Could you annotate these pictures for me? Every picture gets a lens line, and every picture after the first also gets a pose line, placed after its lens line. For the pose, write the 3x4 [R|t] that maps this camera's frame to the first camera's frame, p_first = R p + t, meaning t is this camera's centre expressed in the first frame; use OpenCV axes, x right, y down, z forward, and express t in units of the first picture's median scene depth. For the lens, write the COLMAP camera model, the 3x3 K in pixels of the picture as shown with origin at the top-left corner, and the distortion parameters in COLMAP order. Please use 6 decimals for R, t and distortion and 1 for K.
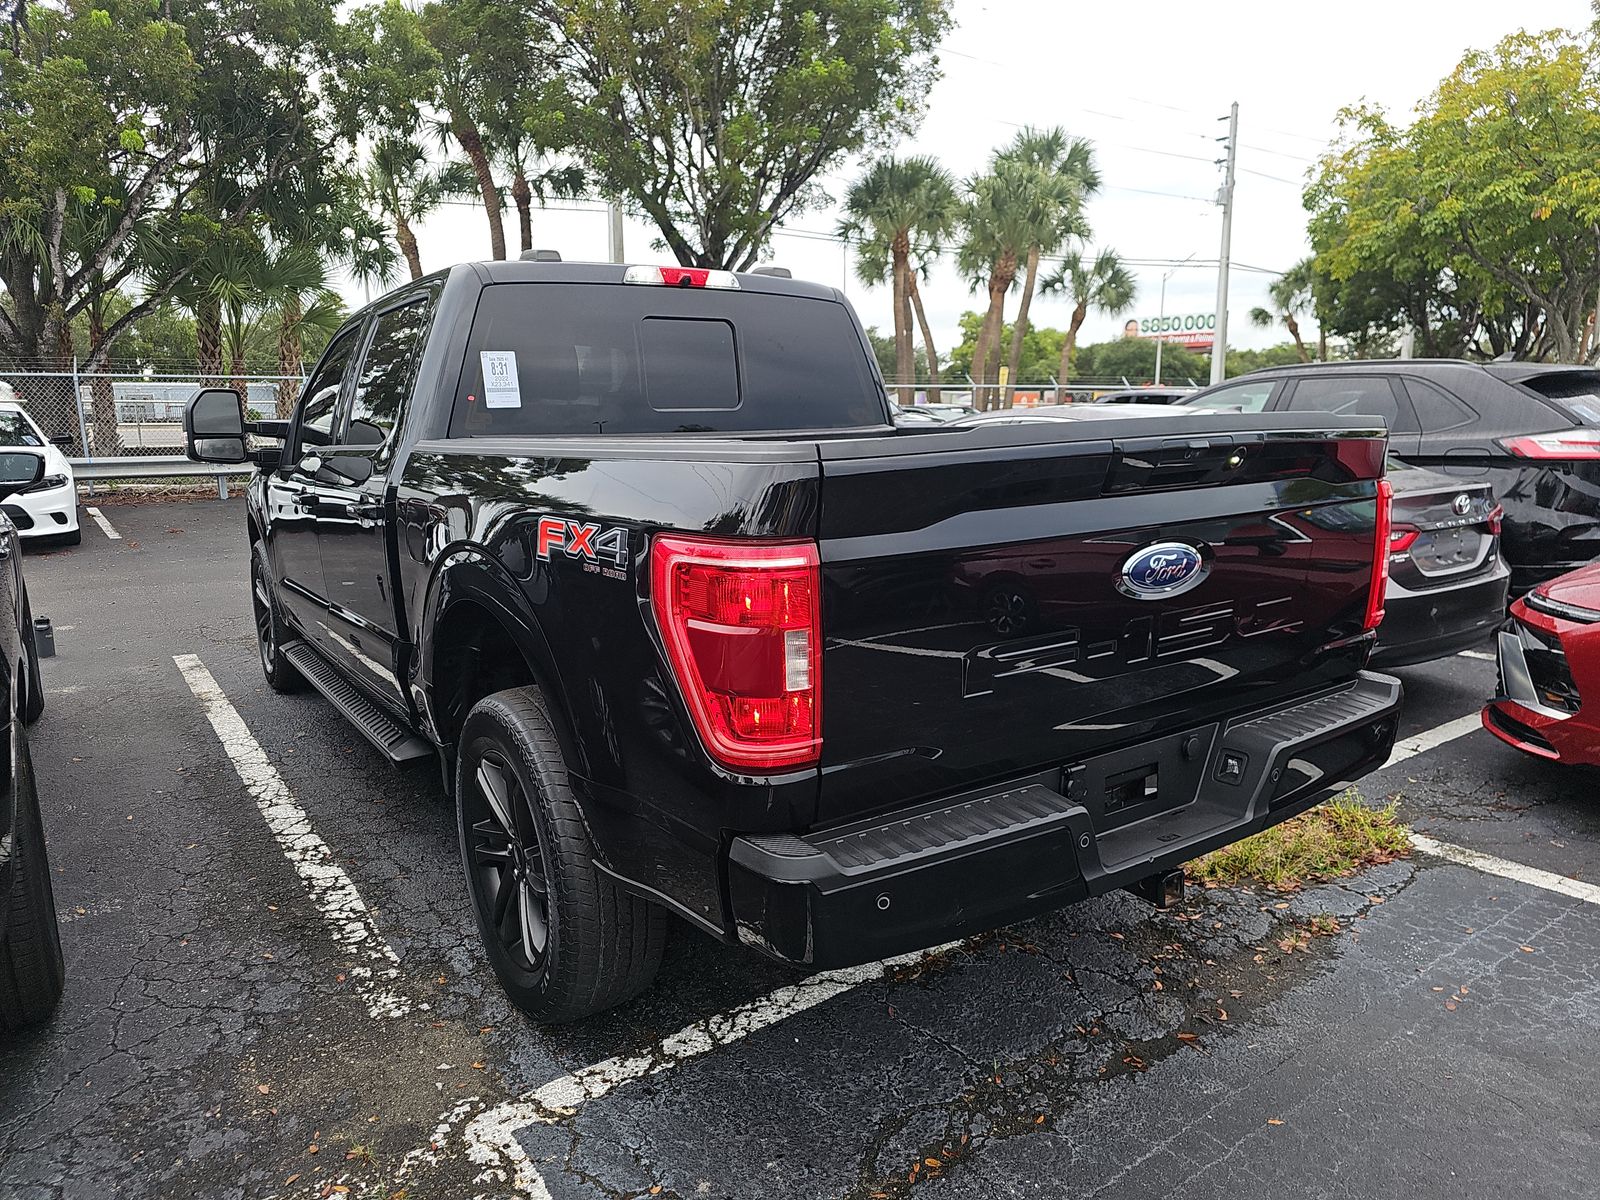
lens RADIAL K [[1039.7, 0, 806.2], [0, 1039.7, 625.4], [0, 0, 1]] dist [0.044038, -0.037901]
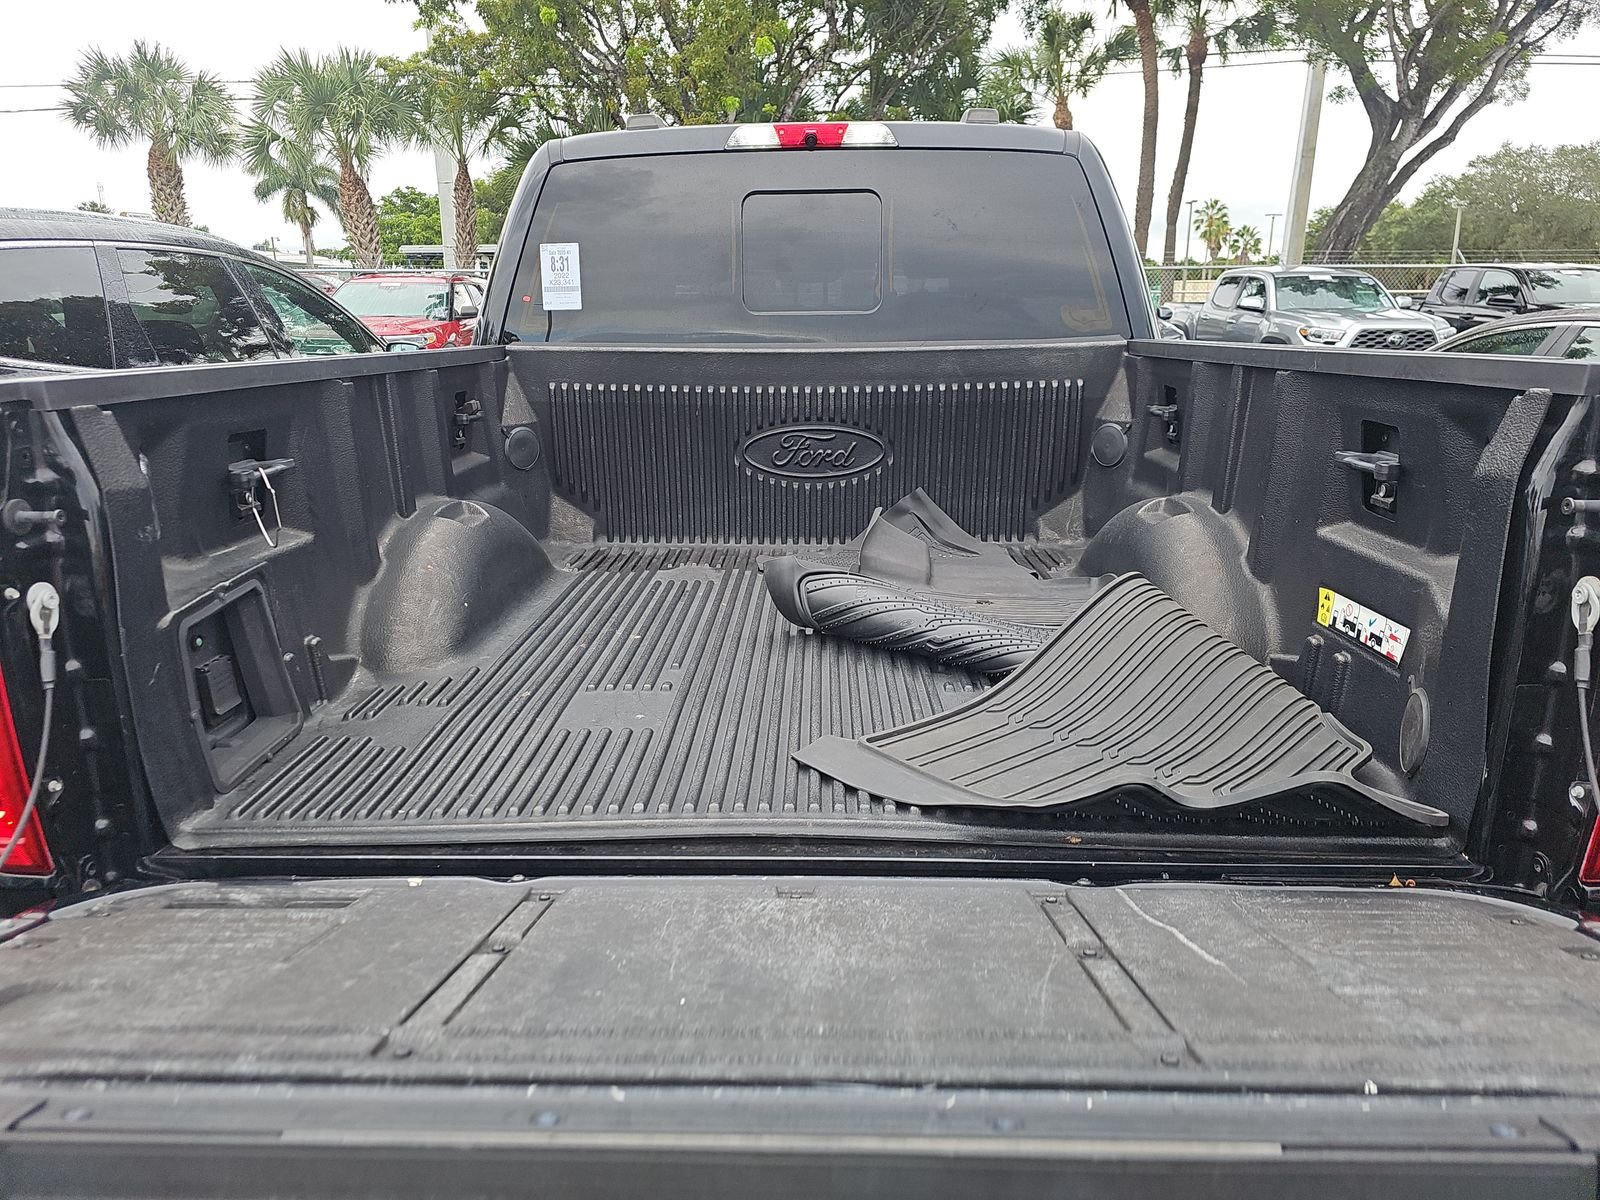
lens RADIAL K [[1053.4, 0, 797.8], [0, 1053.4, 617.6], [0, 0, 1]] dist [0.029760, -0.020760]
pose [[0.806631, 0.175342, -0.564448, 0.380236], [-0.123815, 0.983923, 0.128711, -0.087953], [0.577942, -0.033935, 0.815372, 0.362748]]
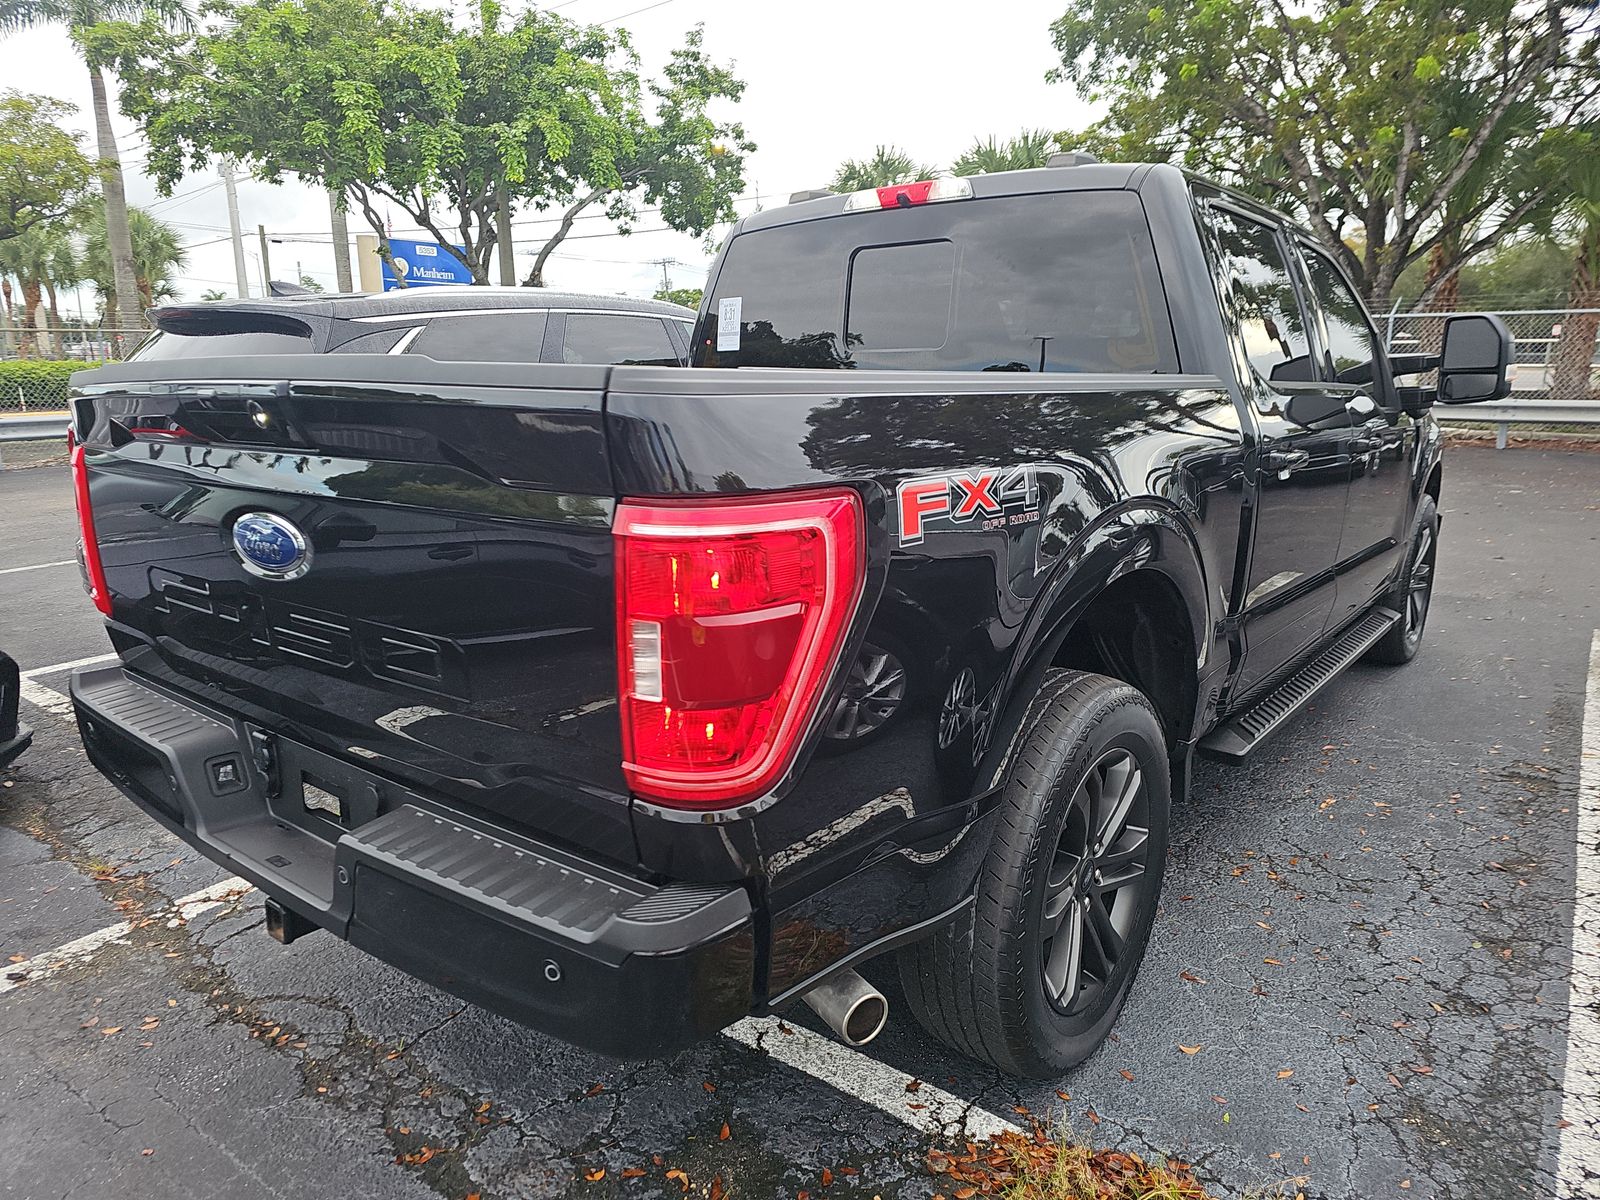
lens RADIAL K [[1053.5, 0, 799.4], [0, 1053.5, 633.2], [0, 0, 1]] dist [0.049605, -0.039803]
pose [[0.295571, 0.243658, -0.923725, 0.773476], [-0.190918, 0.962487, 0.192793, -0.140831], [0.936049, 0.119372, 0.331002, 0.688219]]
